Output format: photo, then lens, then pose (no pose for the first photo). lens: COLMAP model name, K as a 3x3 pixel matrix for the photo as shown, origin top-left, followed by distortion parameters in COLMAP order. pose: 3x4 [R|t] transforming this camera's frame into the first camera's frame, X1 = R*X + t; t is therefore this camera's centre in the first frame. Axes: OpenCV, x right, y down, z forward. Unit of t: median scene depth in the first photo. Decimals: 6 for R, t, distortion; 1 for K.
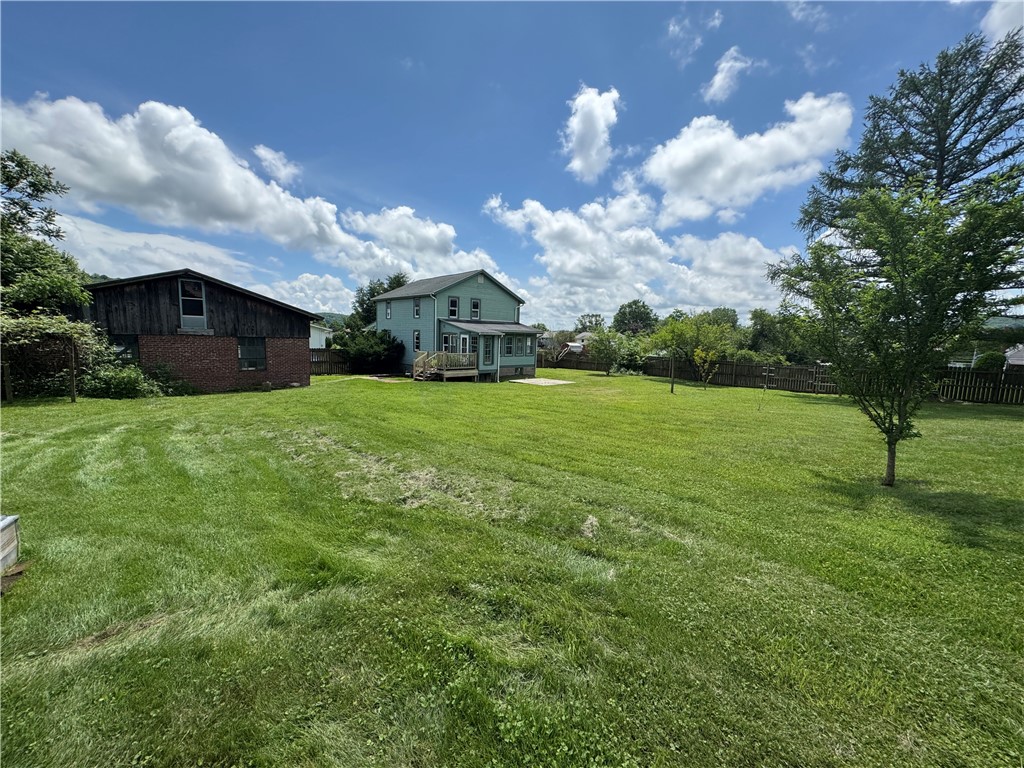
lens RADIAL K [[411.4, 0, 508.6], [0, 411.4, 380.3], [0, 0, 1]] dist [0.002762, 0.000529]
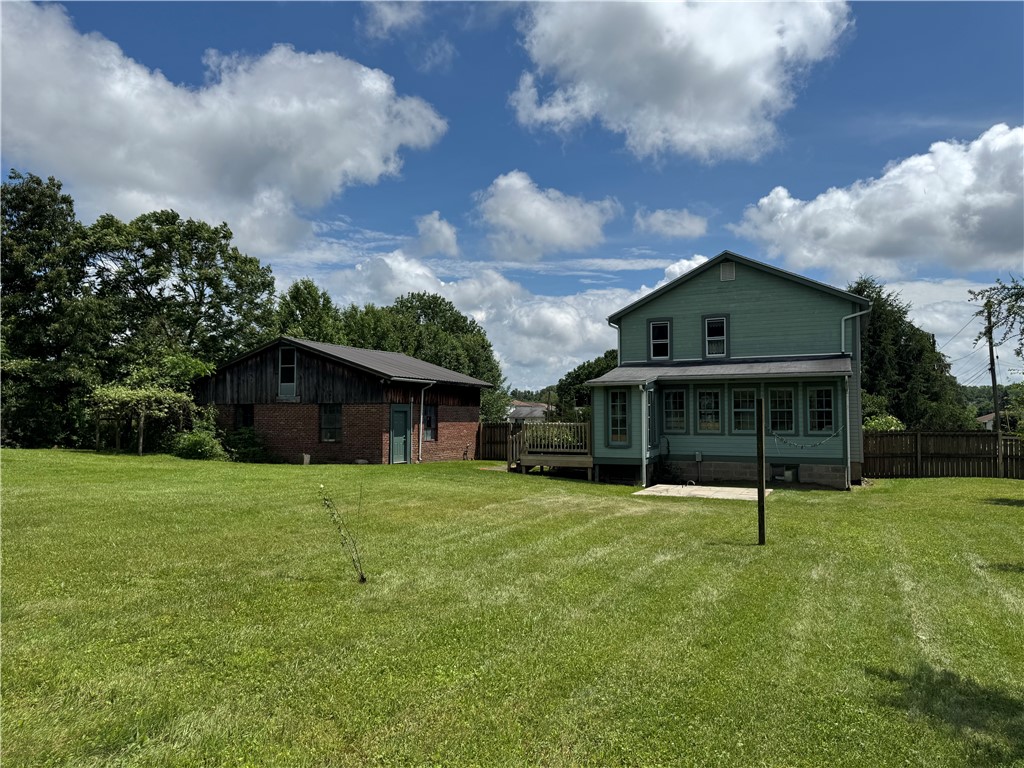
lens RADIAL K [[723.7, 0, 512.0], [0, 723.7, 384.0], [0, 0, 1]] dist [0.100348, -0.131759]
pose [[0.395589, -0.068178, -0.915894, 1.032162], [-0.087755, 0.989872, -0.111588, -0.008014], [0.914226, 0.124518, 0.385599, 0.818205]]
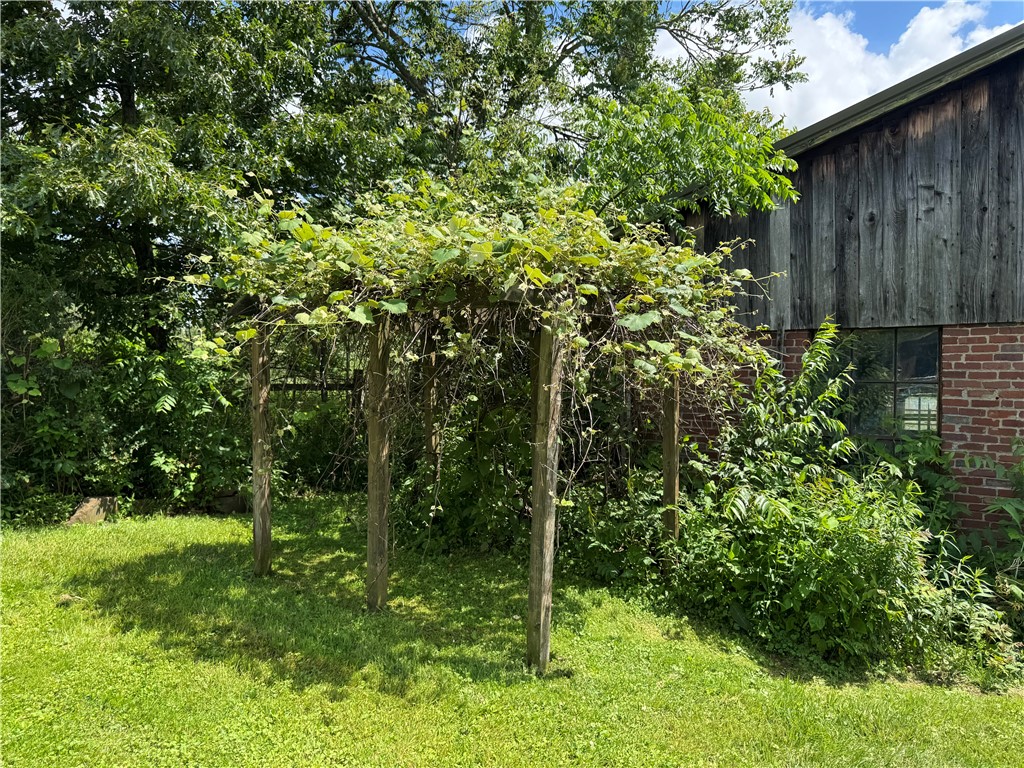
lens RADIAL K [[723.7, 0, 512.0], [0, 723.7, 384.0], [0, 0, 1]] dist [0.100348, -0.131759]
pose [[0.242907, -0.008503, -0.970012, -0.536578], [-0.111207, 0.993125, -0.036554, -0.037911], [0.963654, 0.116751, 0.240292, 0.643438]]
